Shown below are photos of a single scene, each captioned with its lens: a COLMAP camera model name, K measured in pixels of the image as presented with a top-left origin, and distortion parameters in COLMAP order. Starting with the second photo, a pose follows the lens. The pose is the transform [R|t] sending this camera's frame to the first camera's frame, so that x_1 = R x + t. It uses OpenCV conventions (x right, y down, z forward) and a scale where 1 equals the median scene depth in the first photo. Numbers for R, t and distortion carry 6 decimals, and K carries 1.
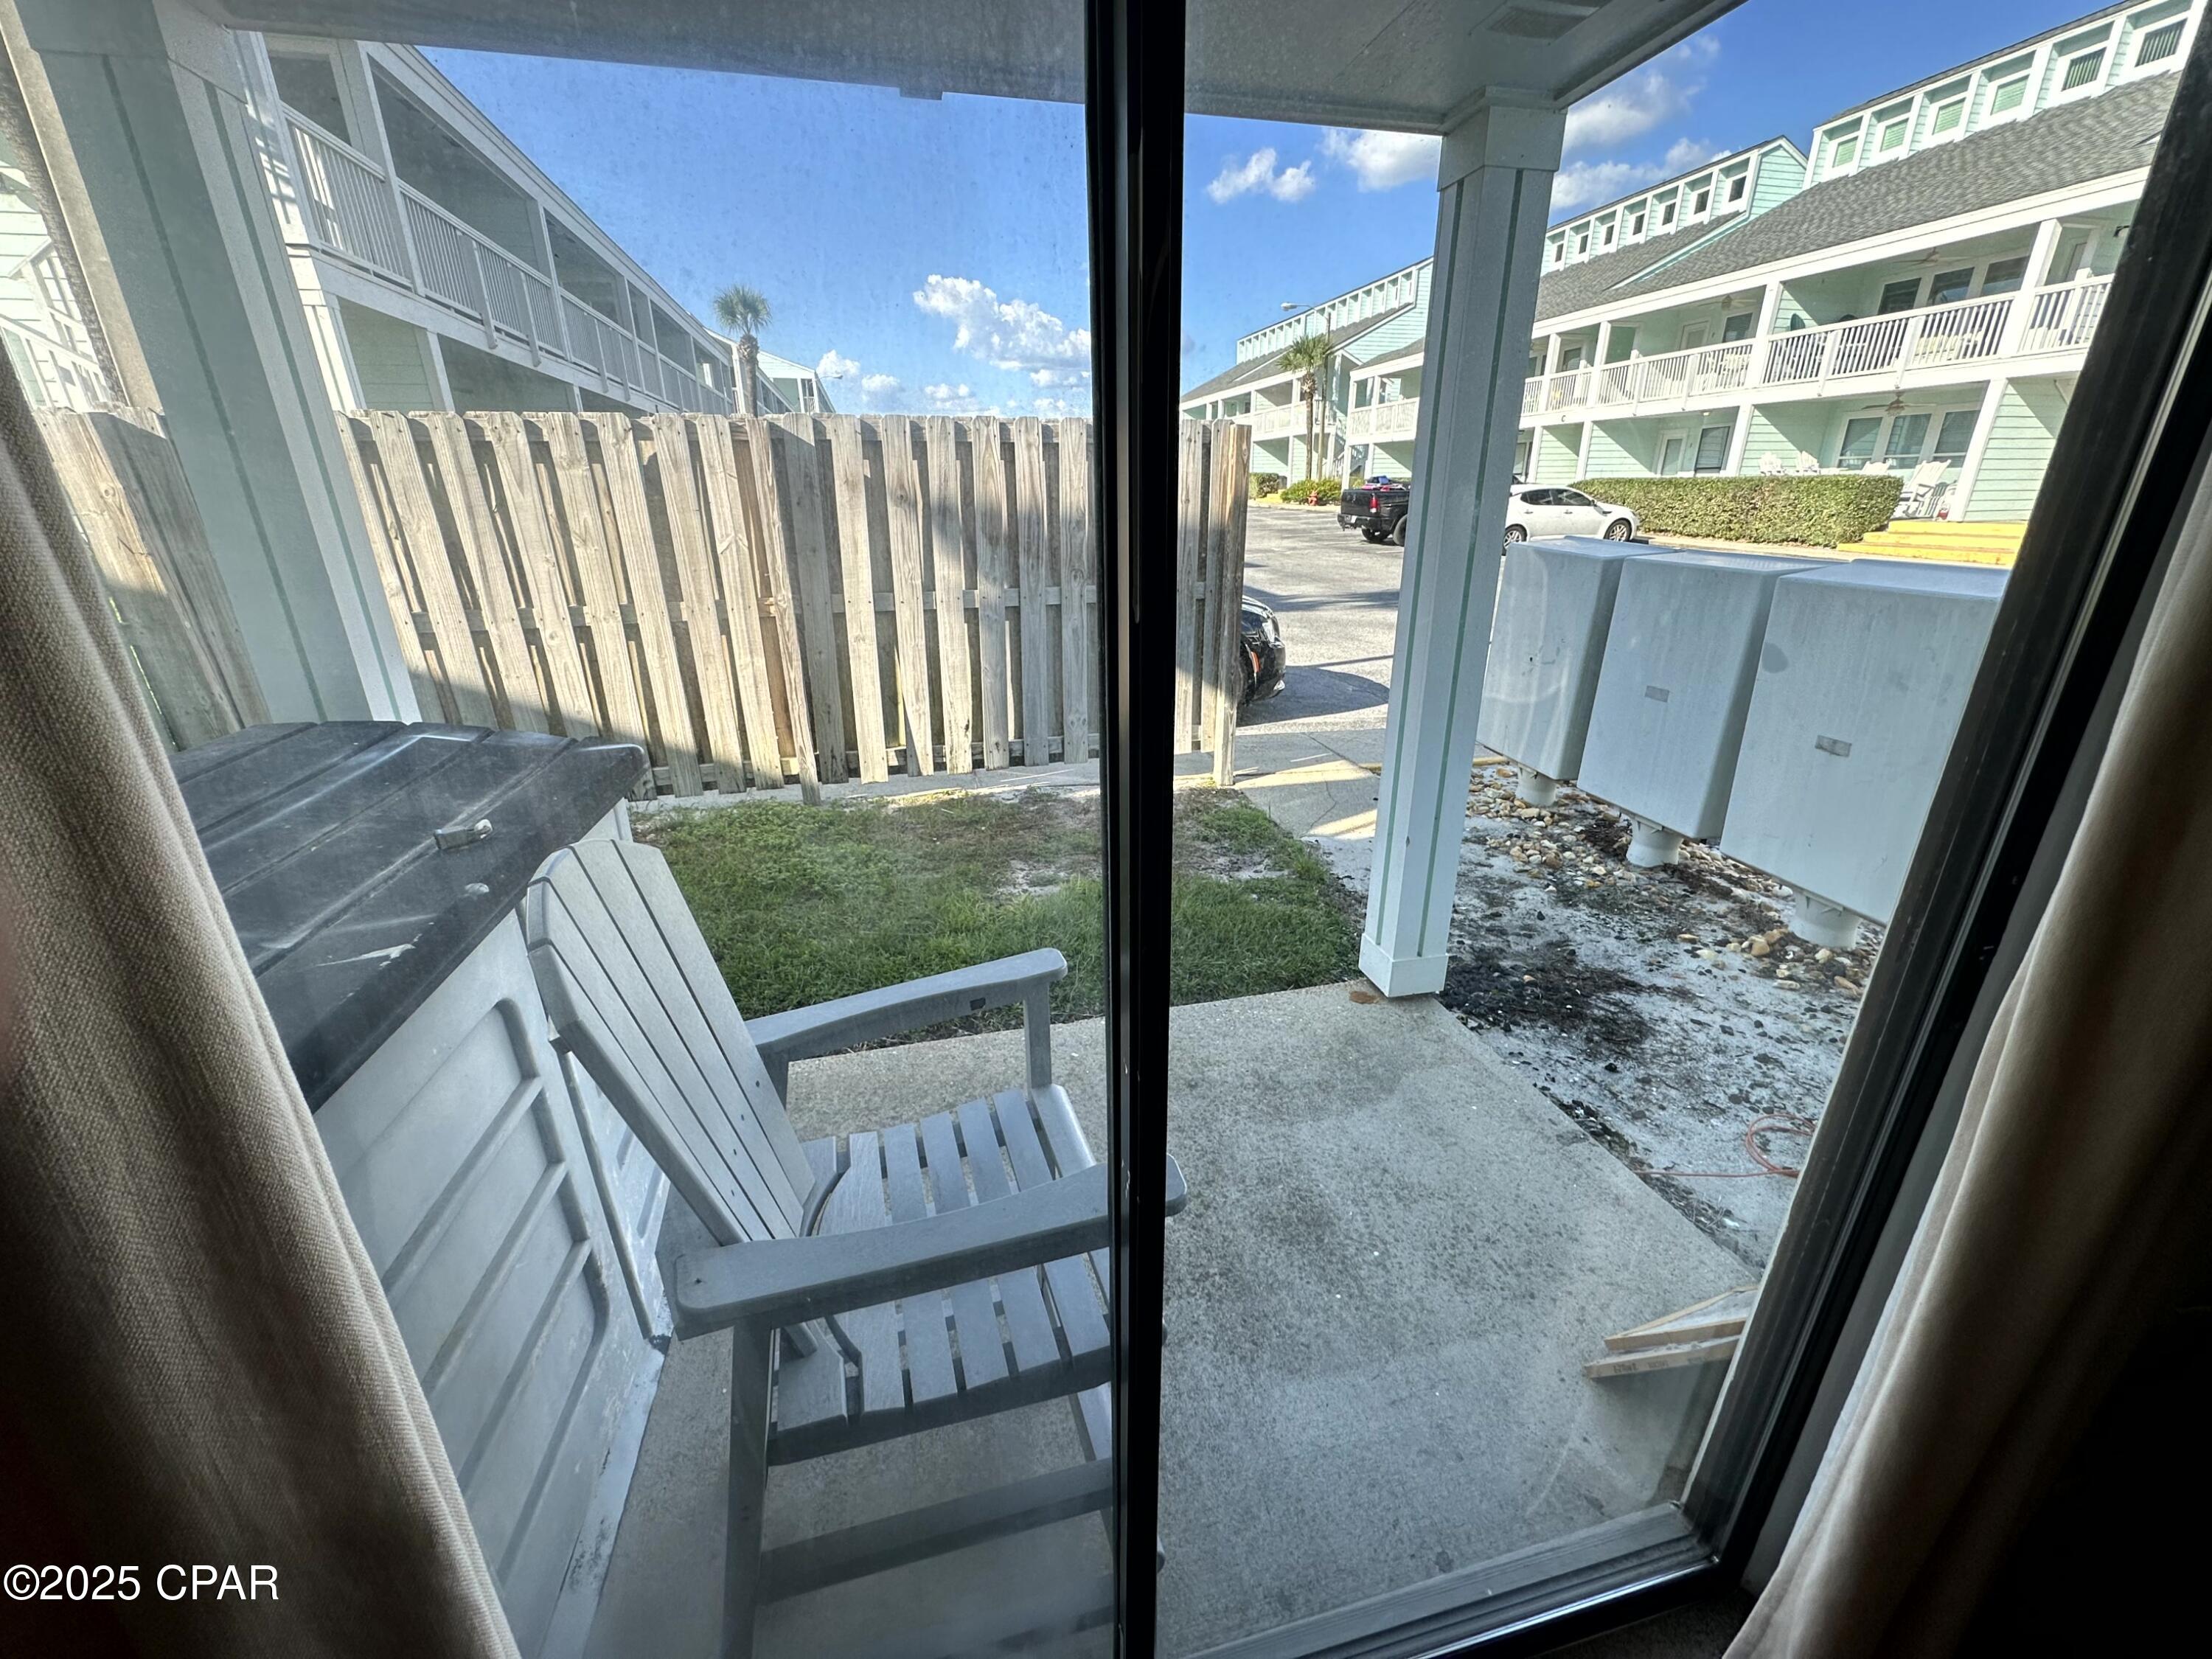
lens RADIAL K [[880.9, 0, 1107.8], [0, 880.9, 828.8], [0, 0, 1]] dist [-0.003736, 0.000661]
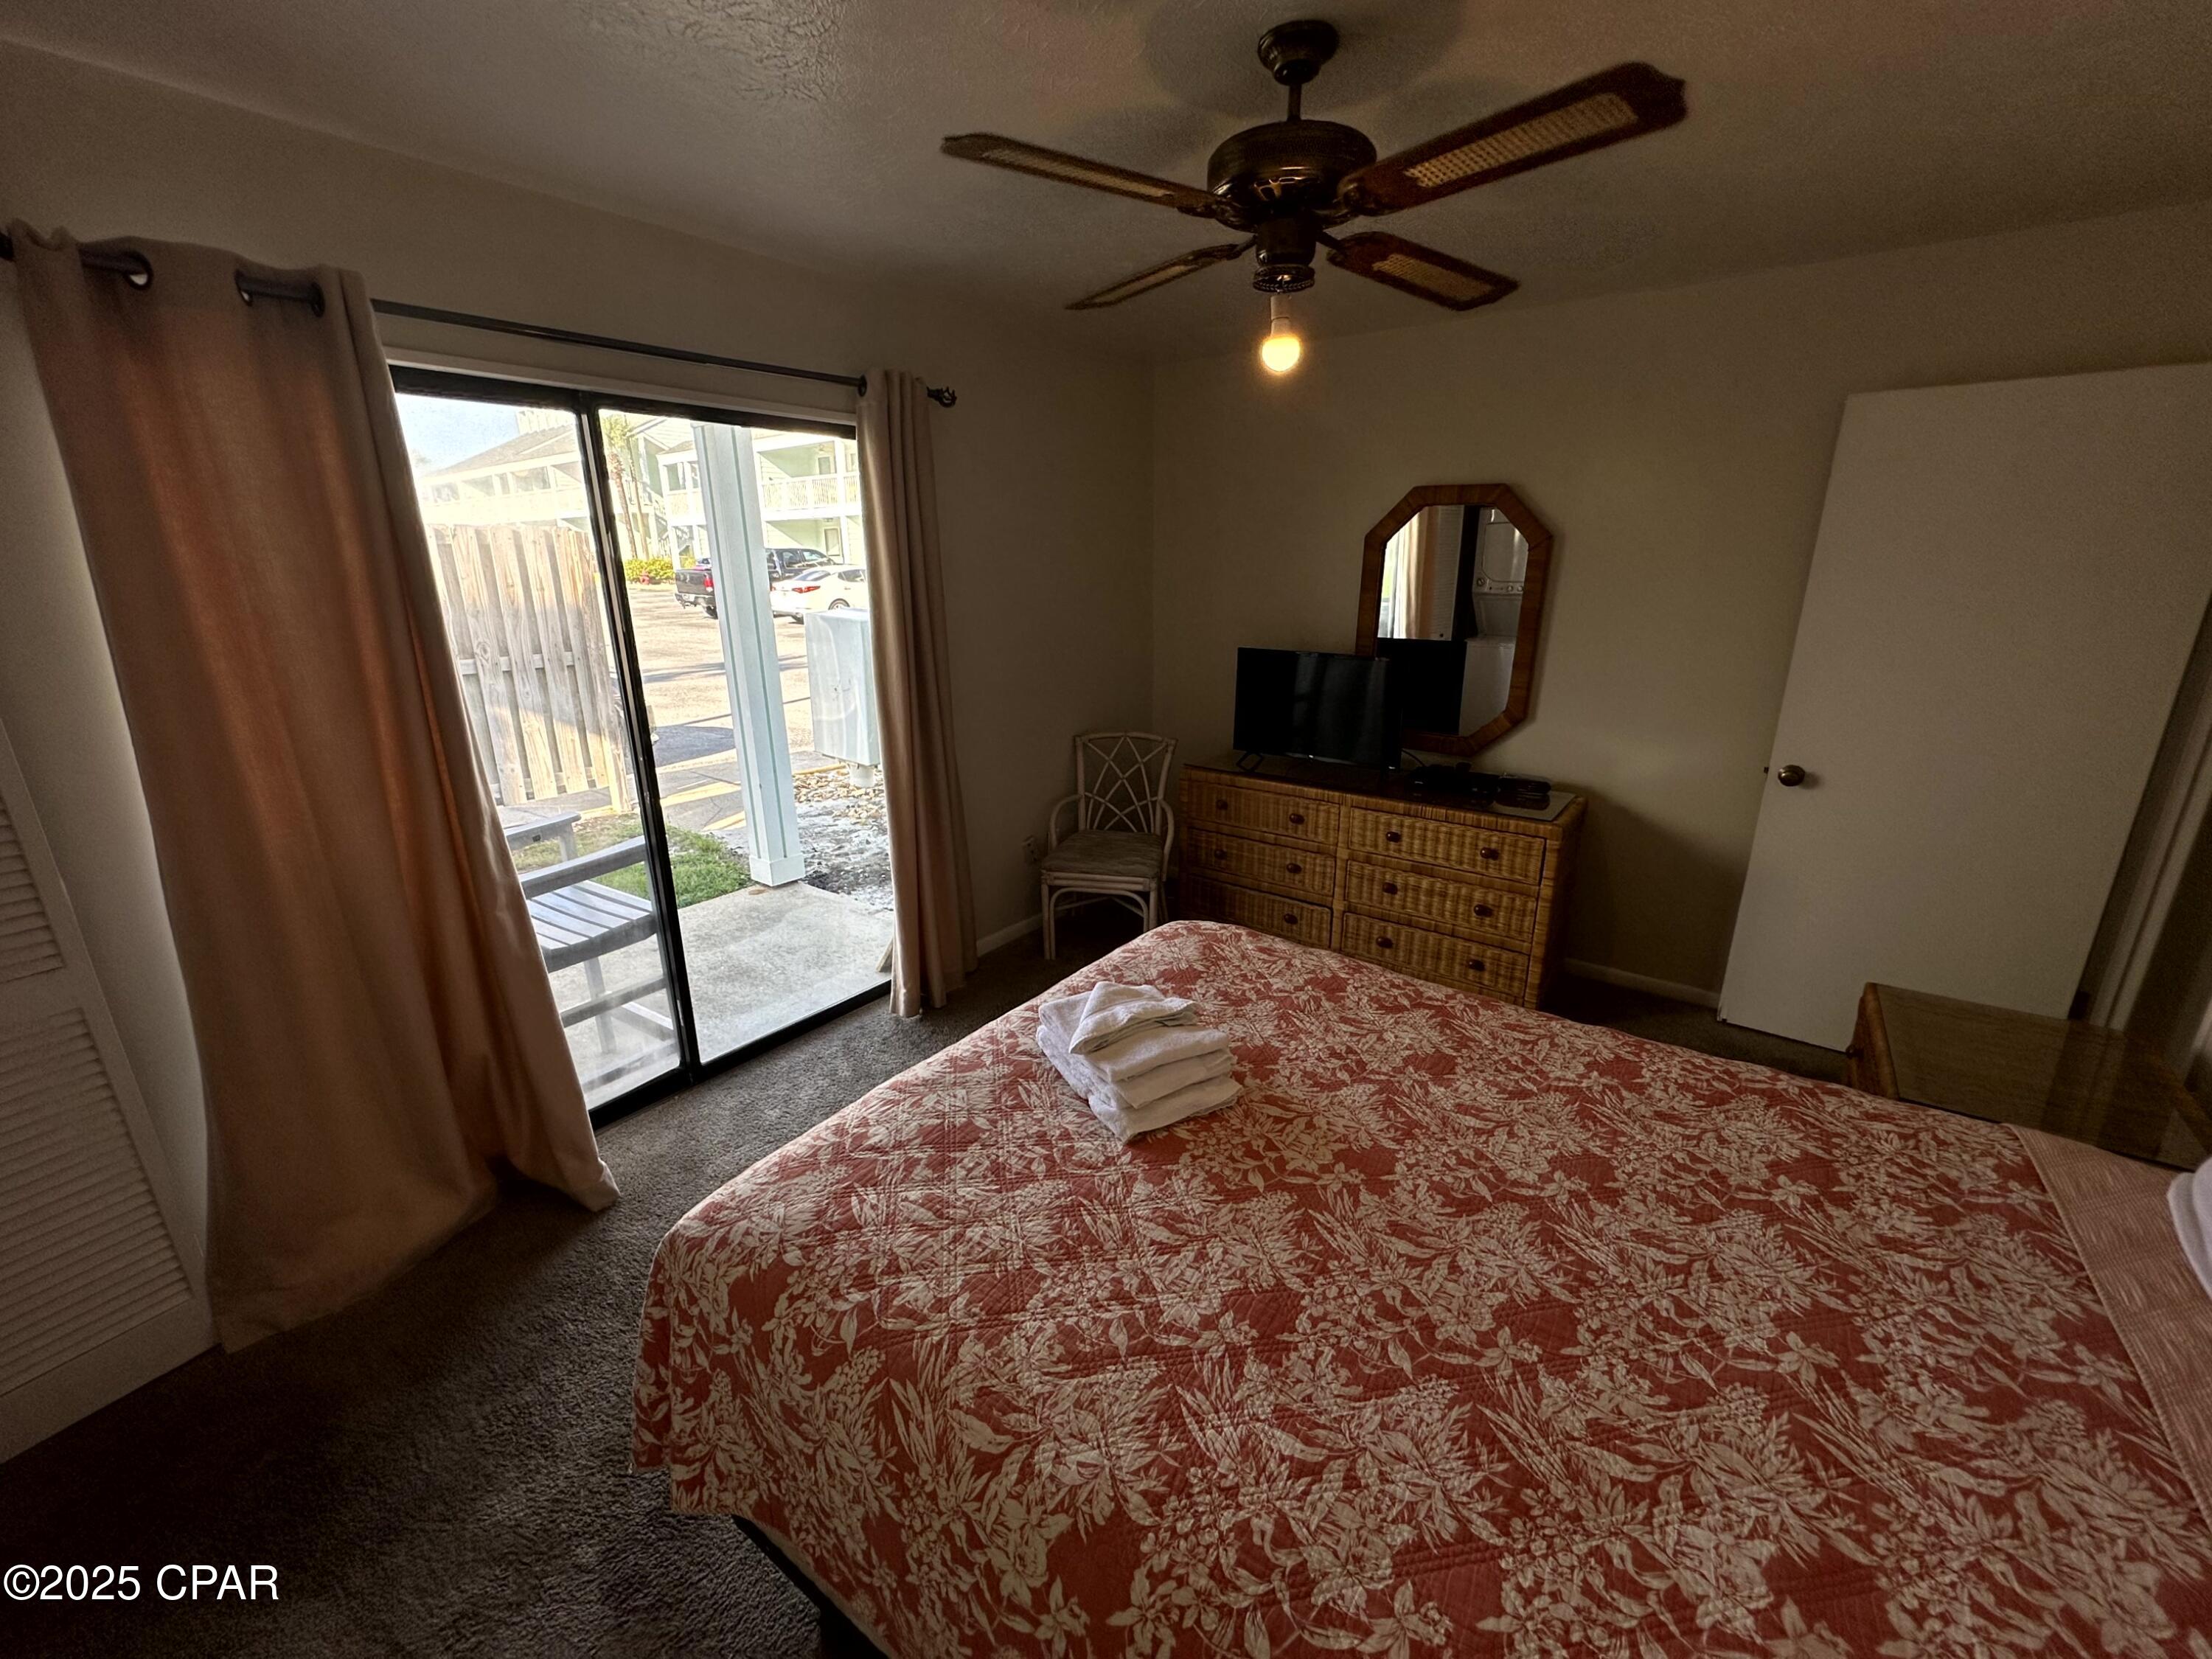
lens RADIAL K [[880.9, 0, 1100.7], [0, 880.9, 833.7], [0, 0, 1]] dist [-0.003736, 0.000661]
pose [[0.779222, -0.182771, 0.599506, -0.100593], [0.226188, 0.974079, 0.002973, 0.138161], [-0.584510, 0.133284, 0.800365, -0.405051]]
